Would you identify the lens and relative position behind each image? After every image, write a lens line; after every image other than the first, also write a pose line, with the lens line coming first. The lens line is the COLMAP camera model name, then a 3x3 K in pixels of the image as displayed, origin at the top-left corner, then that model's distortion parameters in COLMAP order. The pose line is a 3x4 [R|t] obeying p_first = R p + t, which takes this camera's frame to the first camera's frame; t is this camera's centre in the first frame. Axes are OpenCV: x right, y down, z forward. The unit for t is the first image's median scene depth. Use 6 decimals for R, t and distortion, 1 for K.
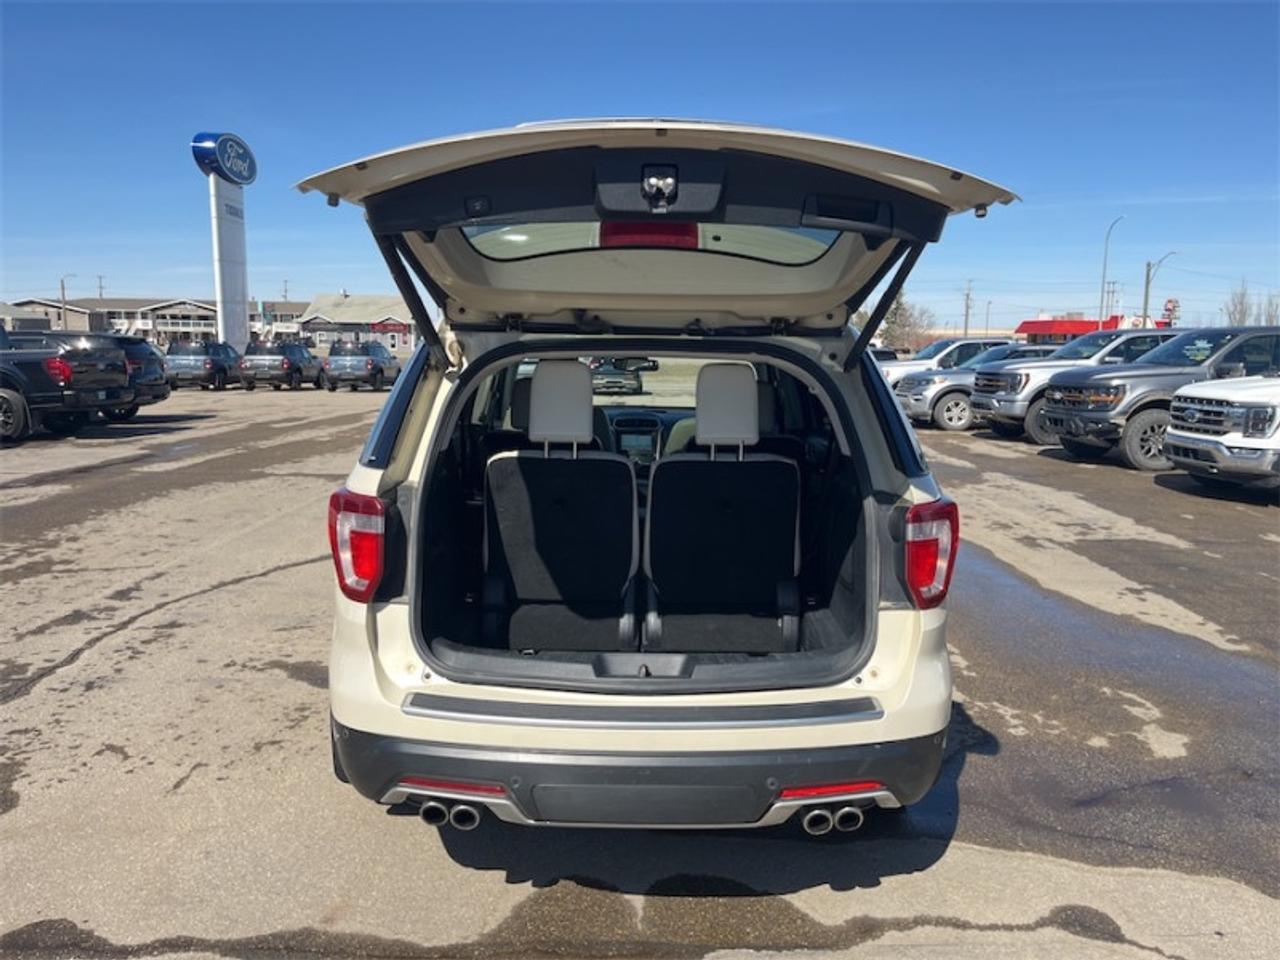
lens RADIAL K [[967.2, 0, 643.1], [0, 967.2, 485.9], [0, 0, 1]] dist [0.066603, -0.080040]
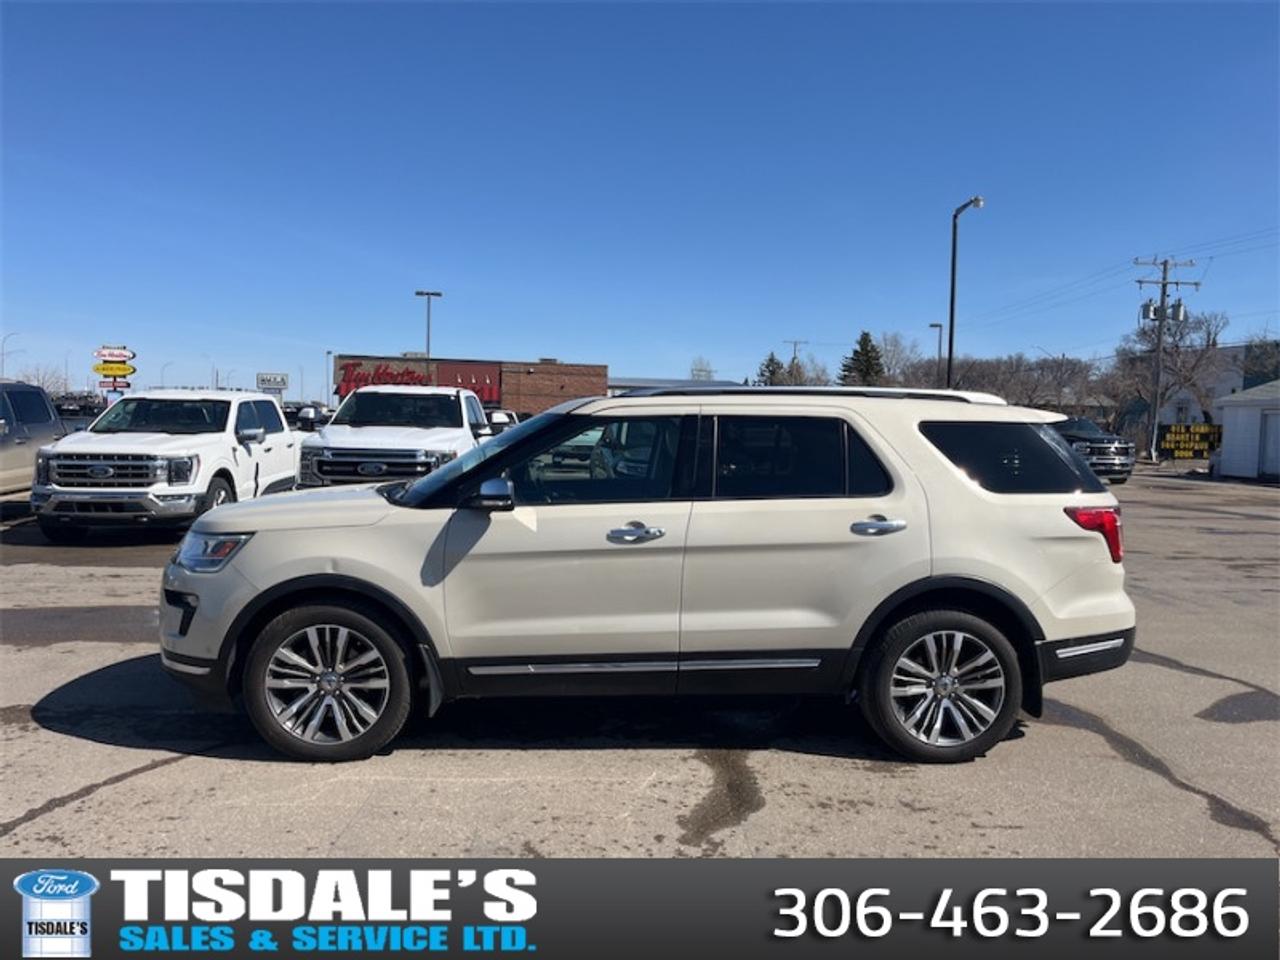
lens RADIAL K [[967.2, 0, 646.0], [0, 967.2, 478.8], [0, 0, 1]] dist [0.066603, -0.080040]
pose [[-0.047694, -0.075249, 0.996024, -0.542237], [0.128549, 0.988404, 0.080829, -0.079068], [-0.990556, 0.131893, -0.037468, 0.500780]]
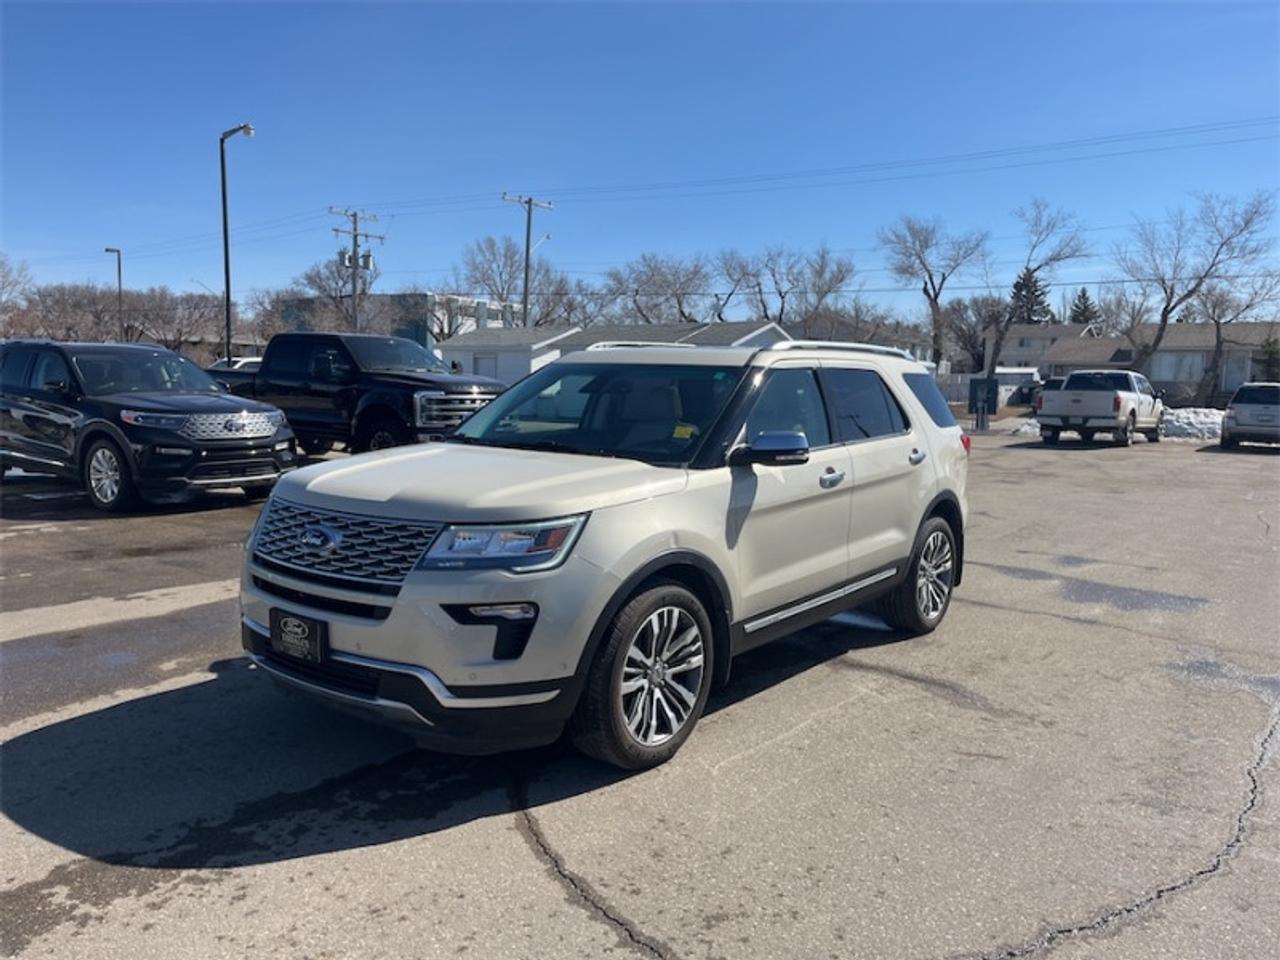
lens RADIAL K [[967.2, 0, 641.3], [0, 967.2, 480.4], [0, 0, 1]] dist [0.066603, -0.080040]
pose [[-0.782874, -0.100240, 0.614052, -0.323203], [0.053647, 0.972385, 0.227132, -0.133079], [-0.619863, 0.210758, -0.755878, 0.920793]]
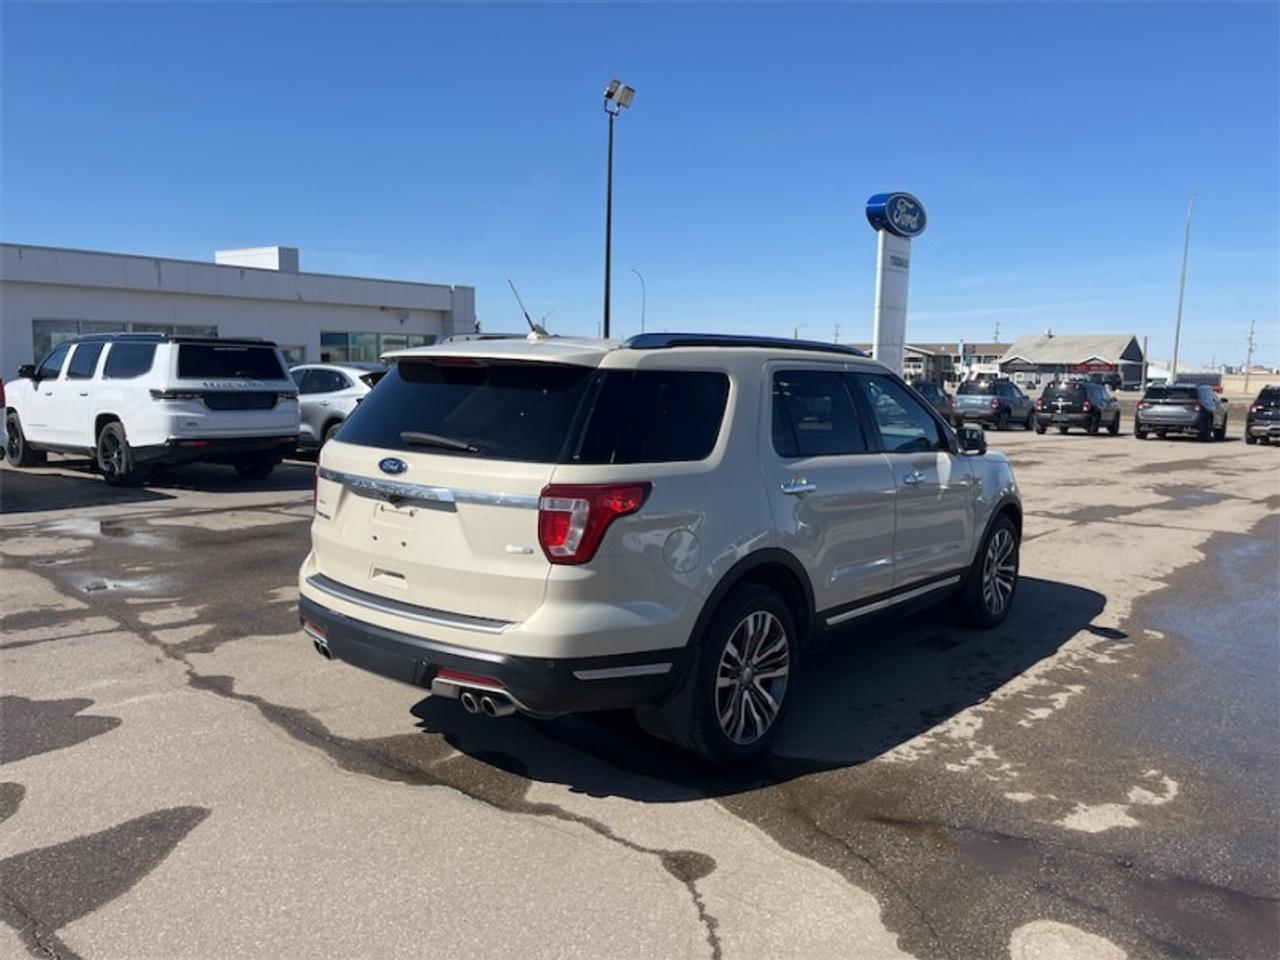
lens RADIAL K [[967.2, 0, 651.5], [0, 967.2, 486.0], [0, 0, 1]] dist [0.066603, -0.080040]
pose [[0.767574, 0.079518, -0.636009, 0.312575], [-0.105738, 0.994389, -0.003286, 0.003142], [0.632179, 0.069773, 0.771675, 0.015924]]
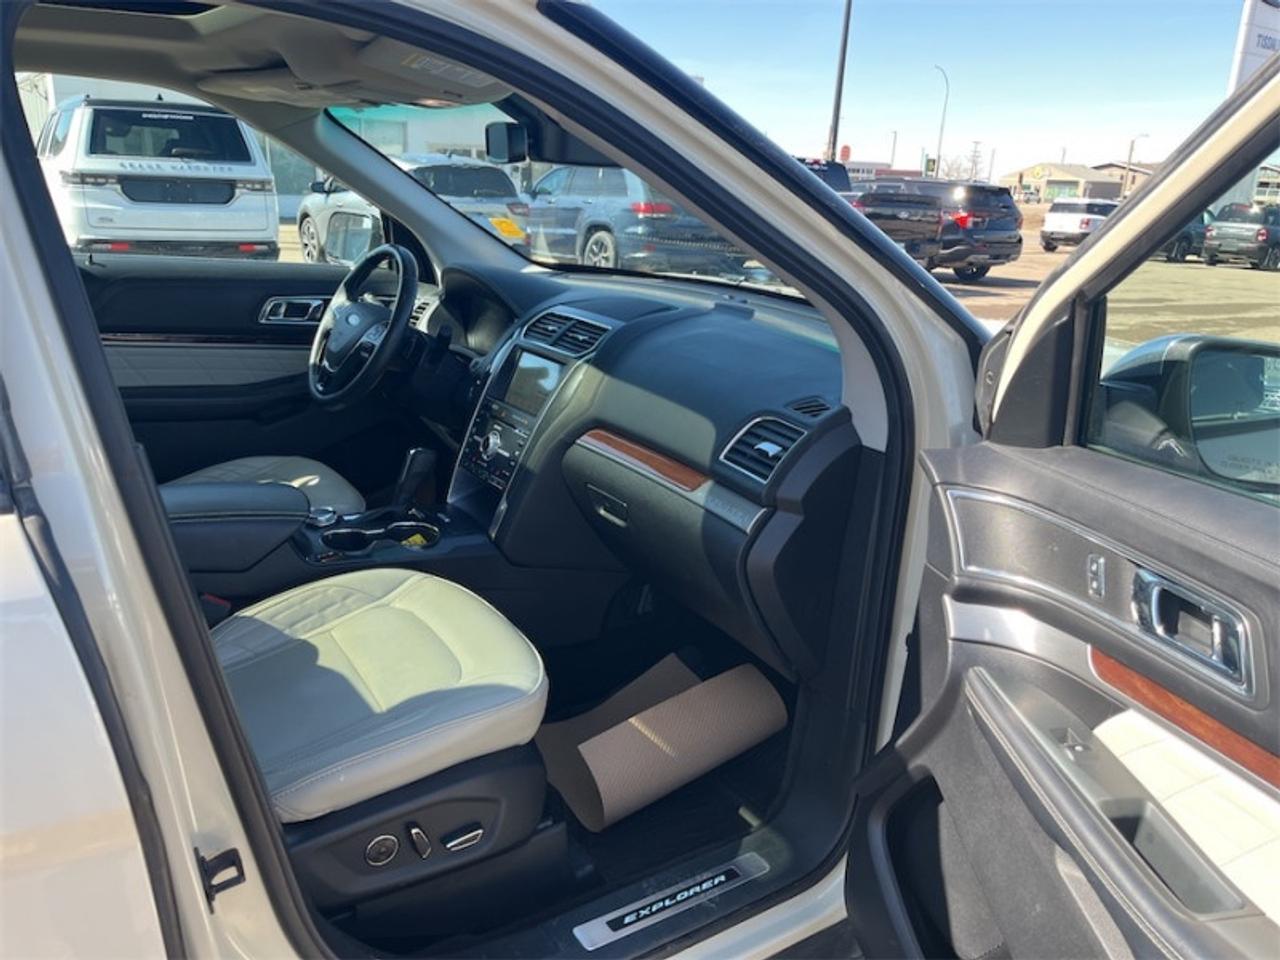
lens RADIAL K [[967.2, 0, 639.1], [0, 967.2, 491.9], [0, 0, 1]] dist [0.066603, -0.080040]
pose [[0.540278, 0.272146, -0.796264, 0.156733], [-0.163907, 0.962169, 0.217635, -0.050862], [0.825369, 0.012930, 0.564446, 0.466643]]
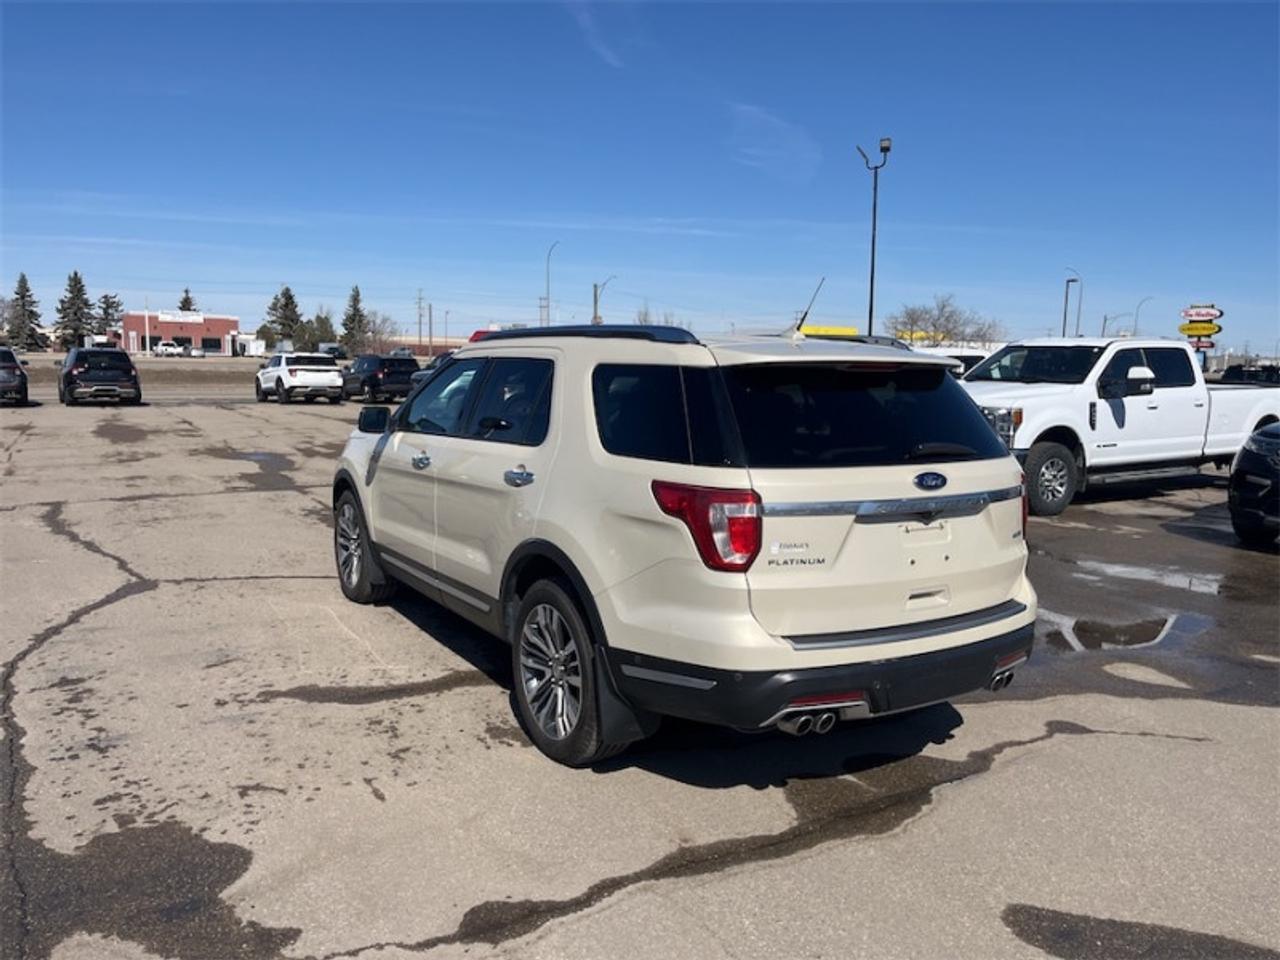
lens RADIAL K [[967.2, 0, 639.5], [0, 967.2, 479.2], [0, 0, 1]] dist [0.066603, -0.080040]
pose [[0.852788, -0.058748, 0.518942, -0.269288], [0.065319, 0.997849, 0.005623, -0.004745], [-0.518156, 0.029102, 0.854791, -0.006373]]
